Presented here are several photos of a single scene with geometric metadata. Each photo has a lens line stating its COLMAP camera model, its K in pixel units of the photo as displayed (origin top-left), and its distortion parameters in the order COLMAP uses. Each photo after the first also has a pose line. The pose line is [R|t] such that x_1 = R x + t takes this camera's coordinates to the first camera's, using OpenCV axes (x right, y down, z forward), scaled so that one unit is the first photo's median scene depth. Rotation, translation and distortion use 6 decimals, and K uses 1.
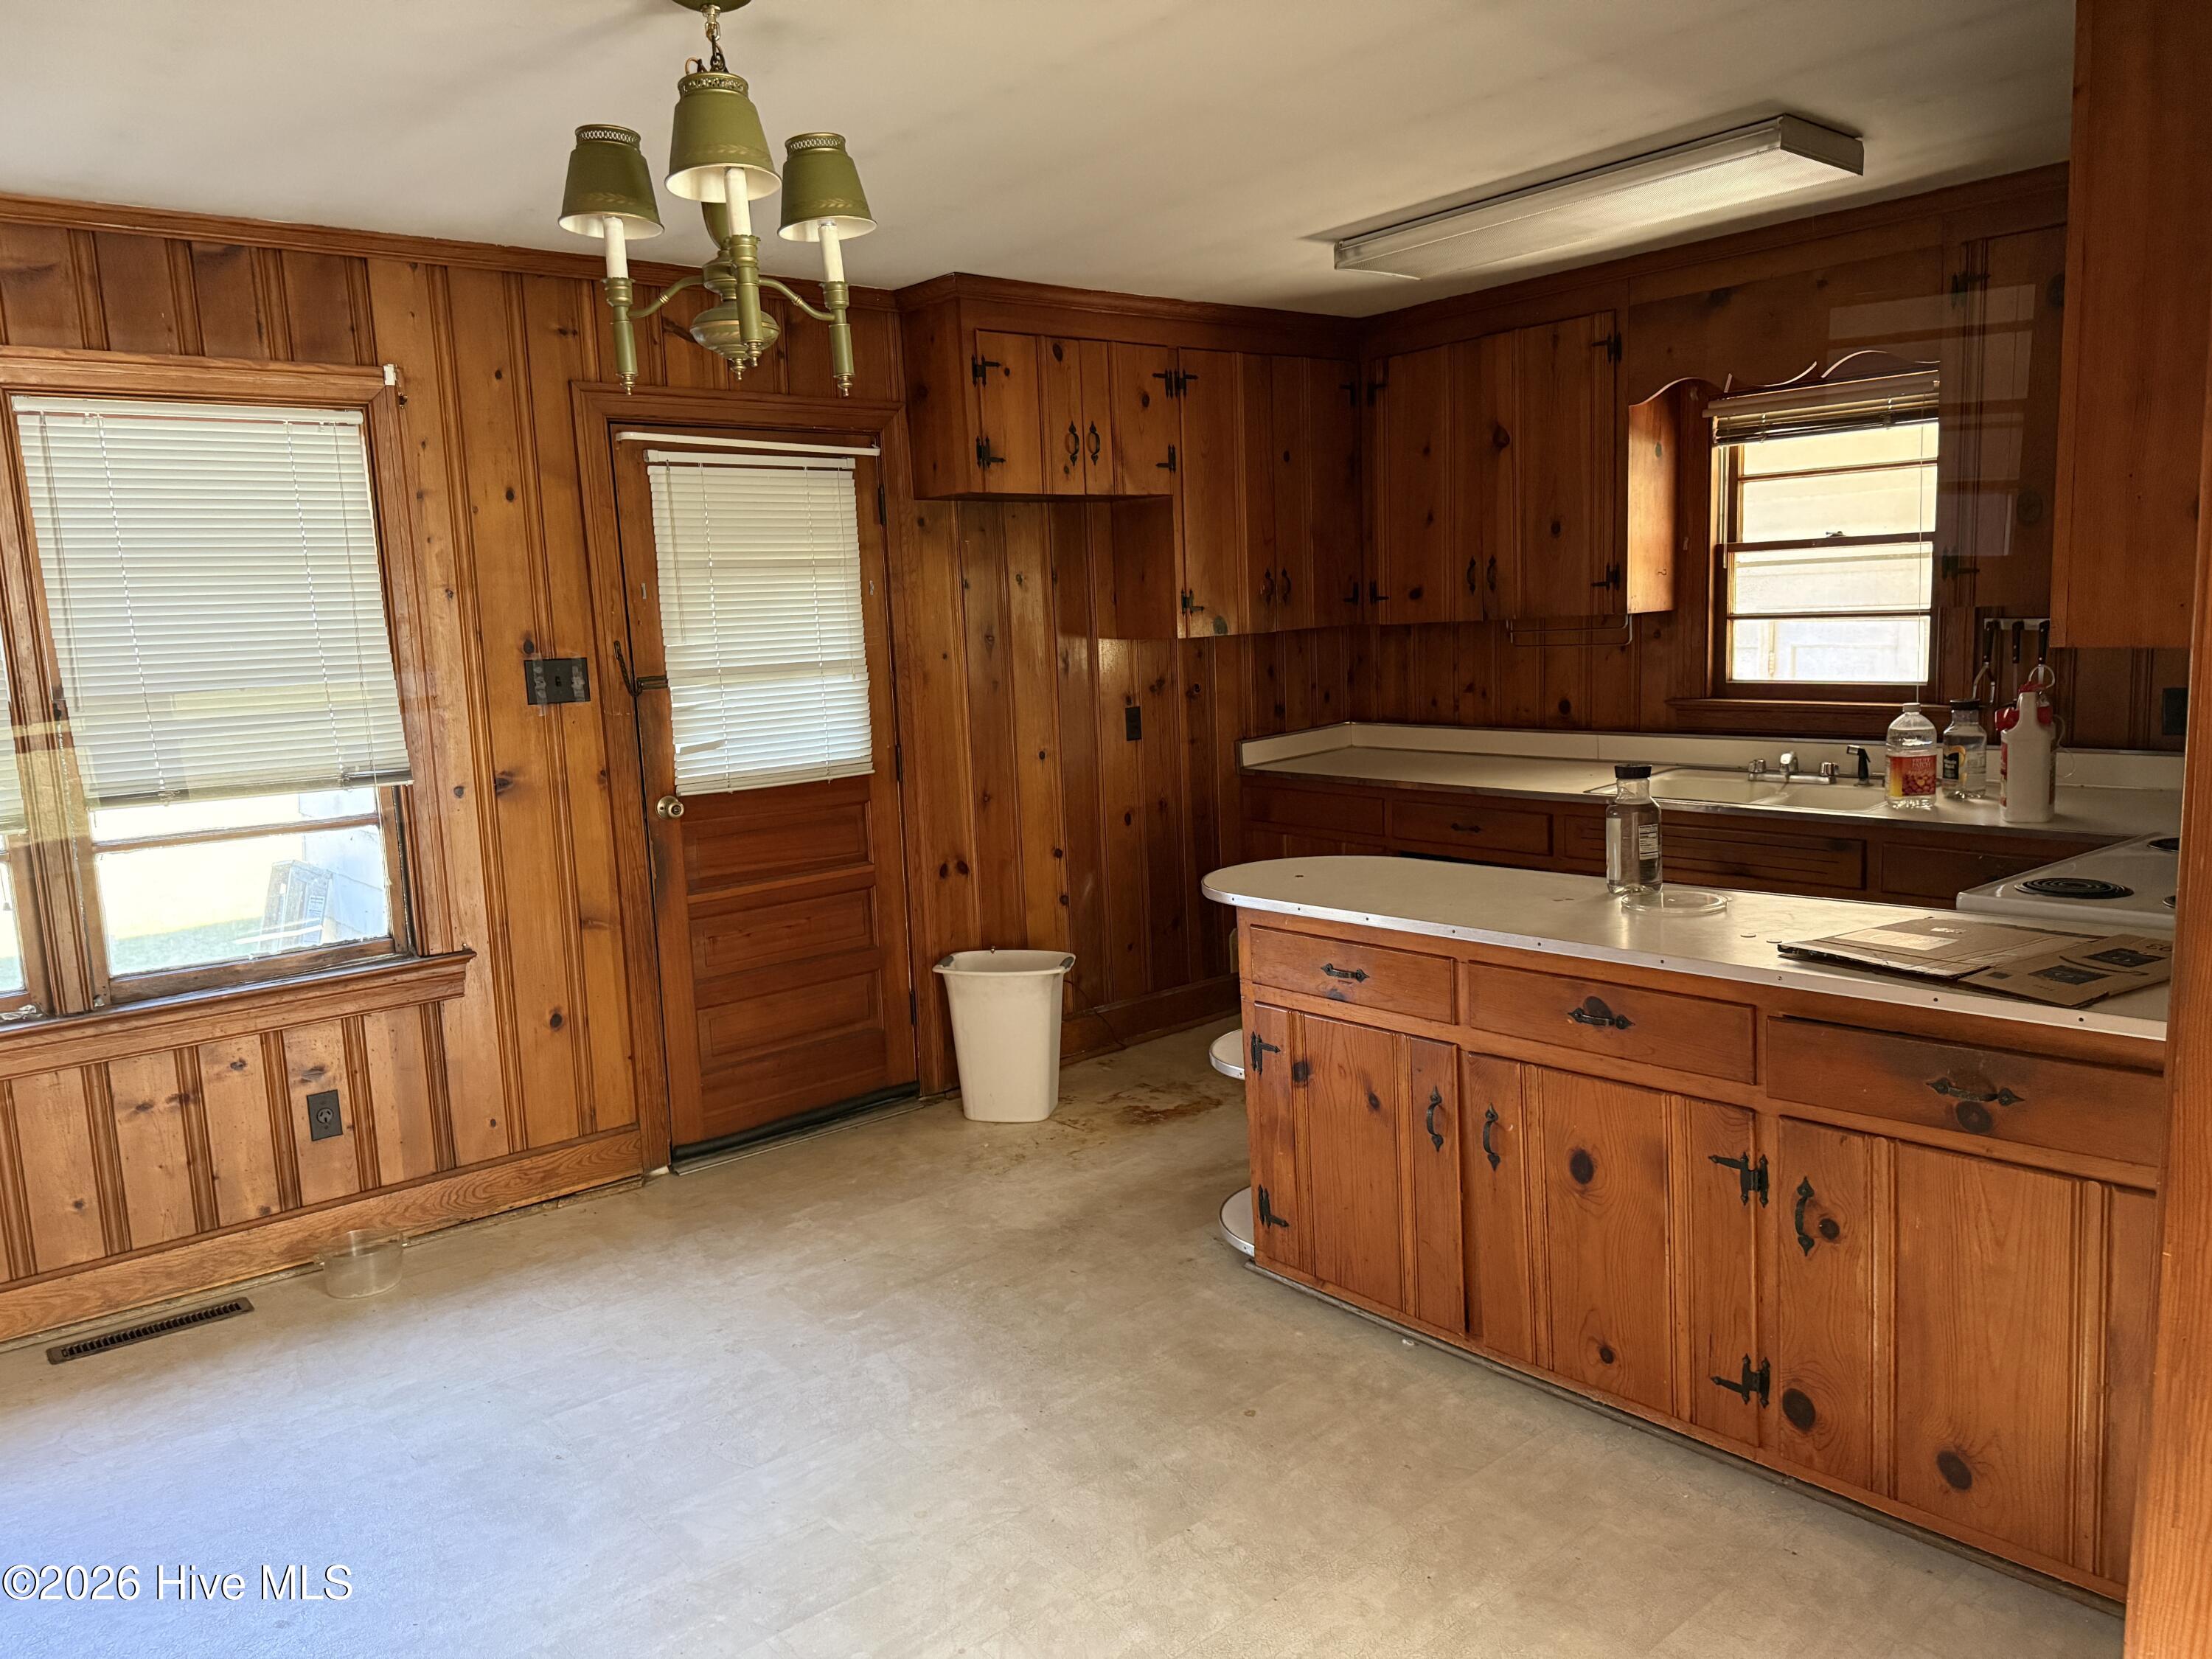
lens RADIAL K [[1620.1, 0, 1107.6], [0, 1620.1, 836.7], [0, 0, 1]] dist [0.152056, -0.283847]
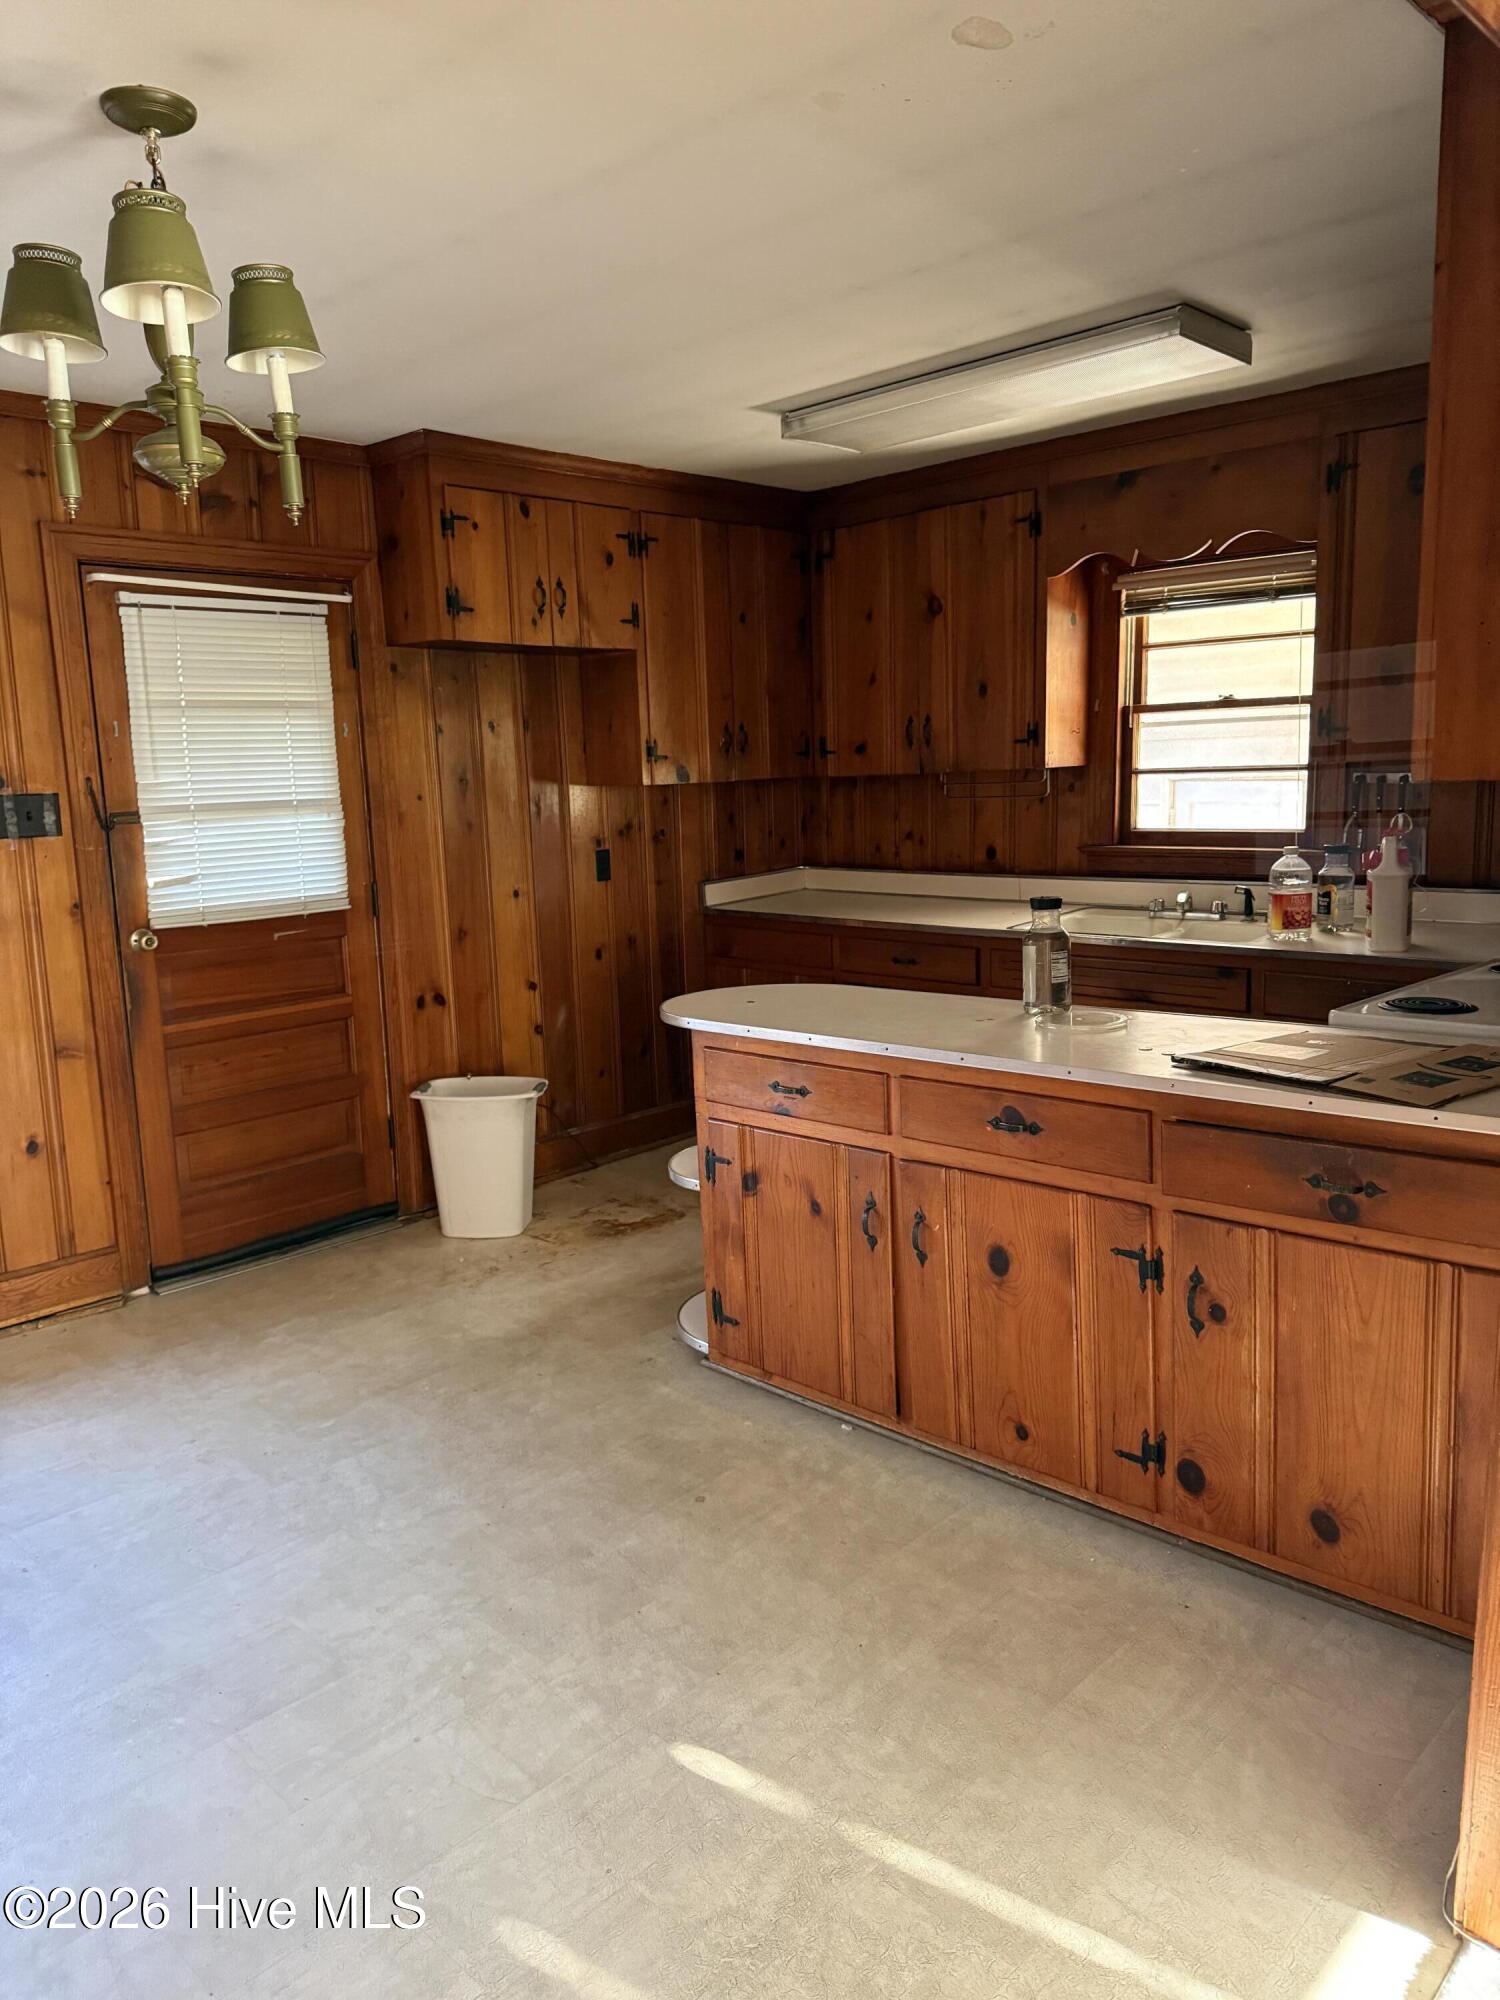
lens RADIAL K [[1464.8, 0, 754.6], [0, 1464.8, 1008.4], [0, 0, 1]] dist [0.152056, -0.283847]
pose [[0.994098, -0.004801, 0.108376, 0.012139], [0.002629, 0.999793, 0.020172, 0.007085], [-0.108450, -0.019768, 0.993905, 0.025680]]
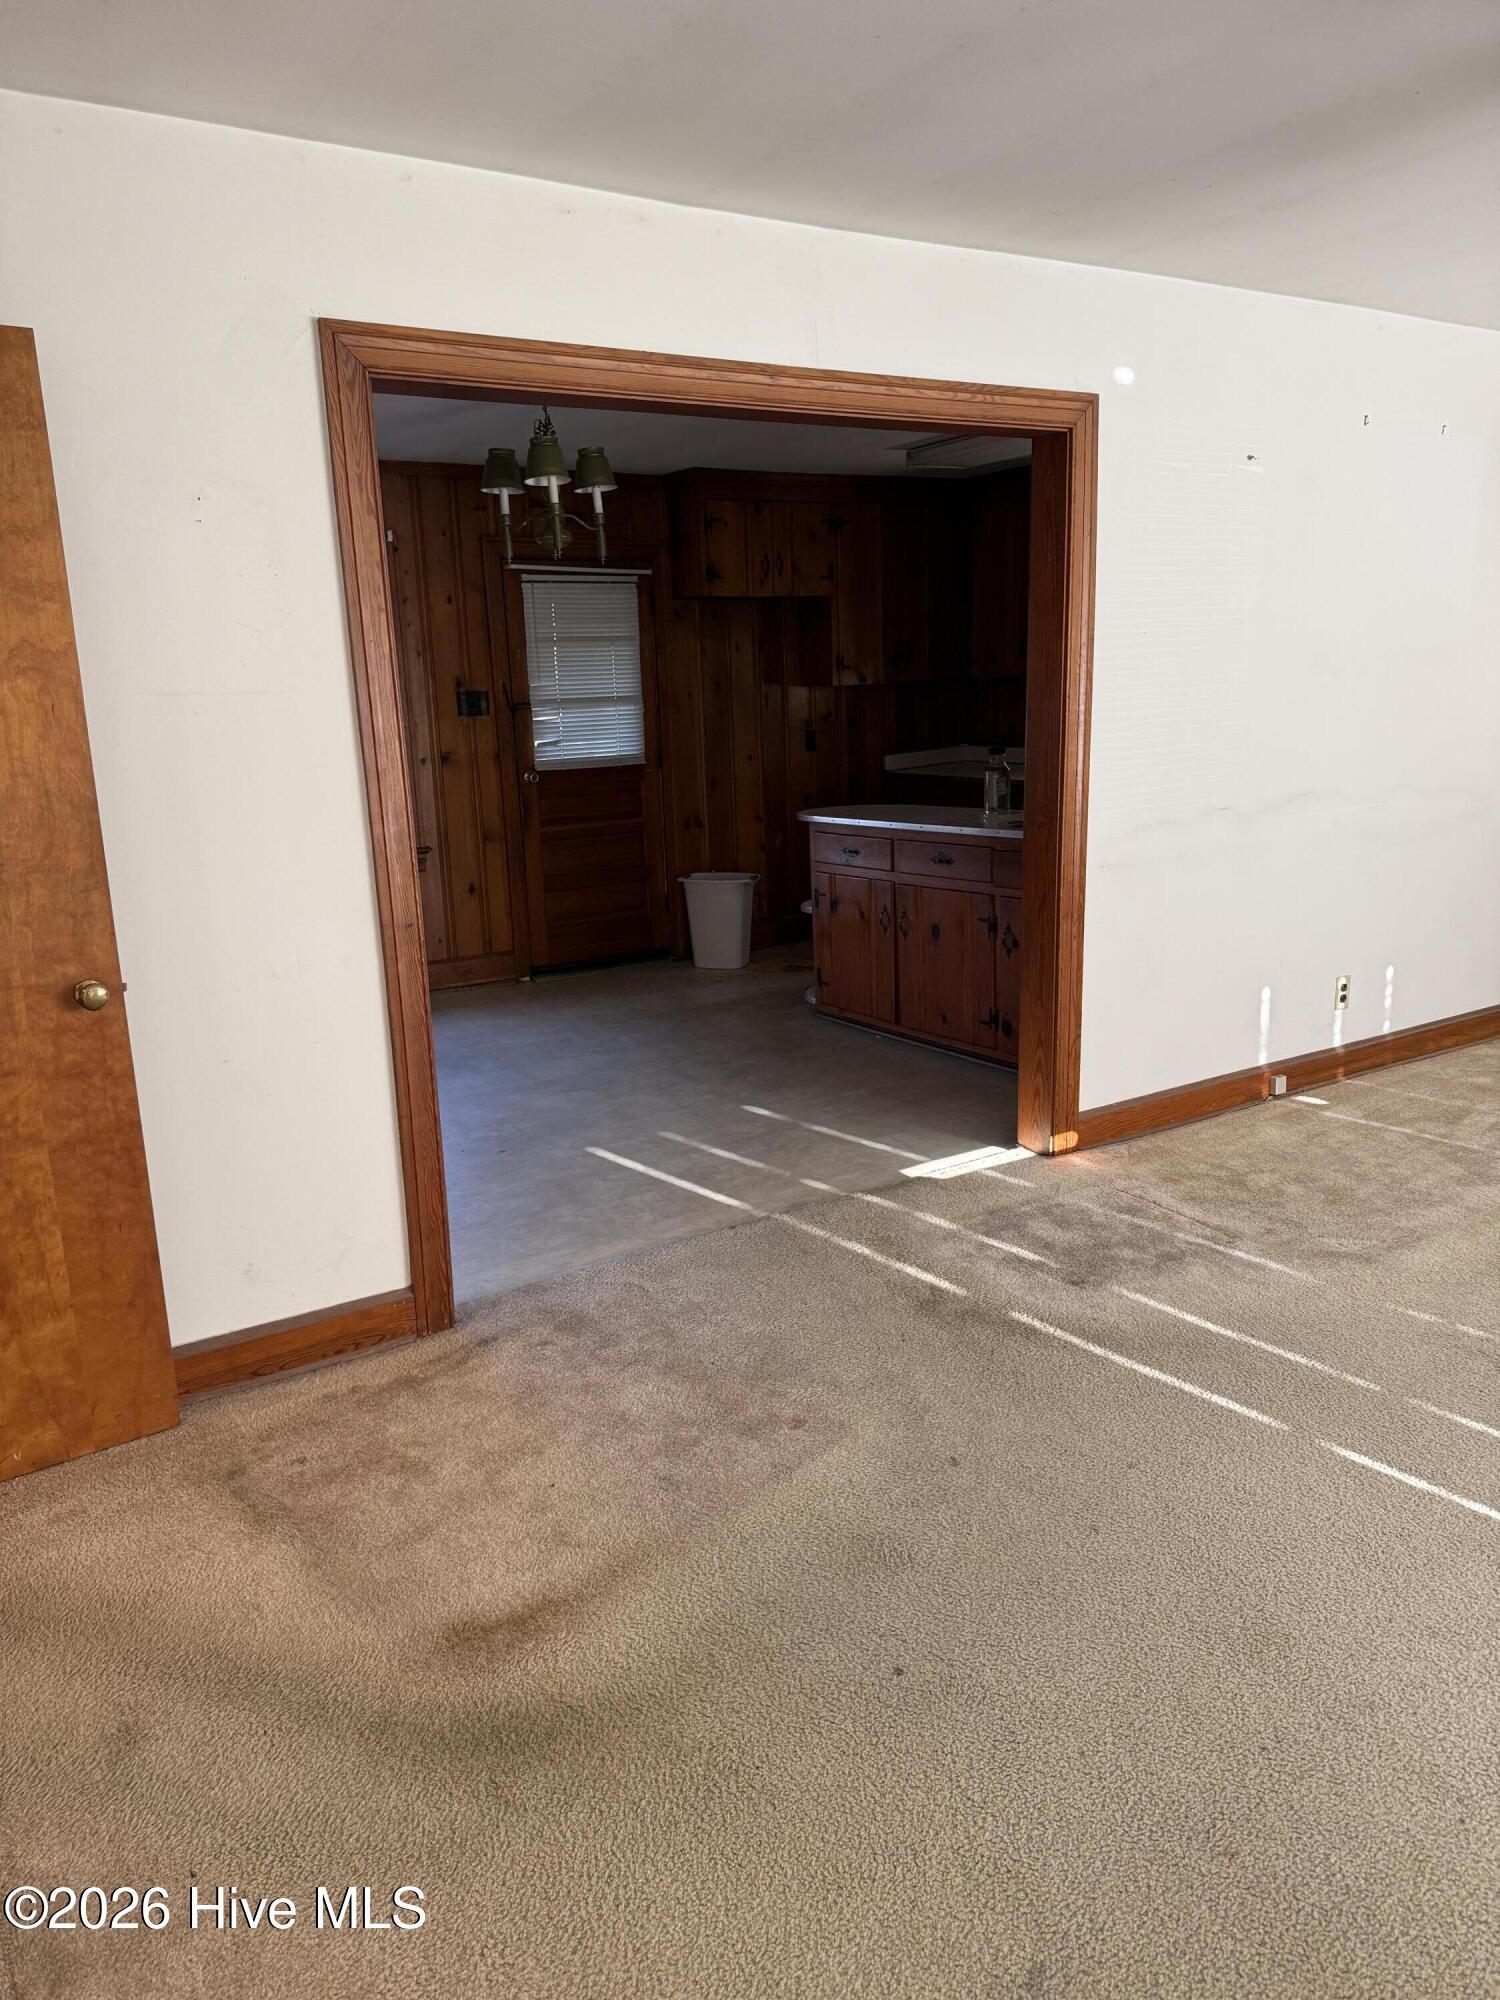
lens RADIAL K [[1388.1, 0, 724.3], [0, 1388.1, 1003.2], [0, 0, 1]] dist [0.201195, -0.353341]
pose [[0.990478, 0.040318, -0.131636, 0.155079], [-0.027959, 0.995140, 0.094422, 0.077204], [0.134803, -0.089842, 0.986791, -0.513449]]
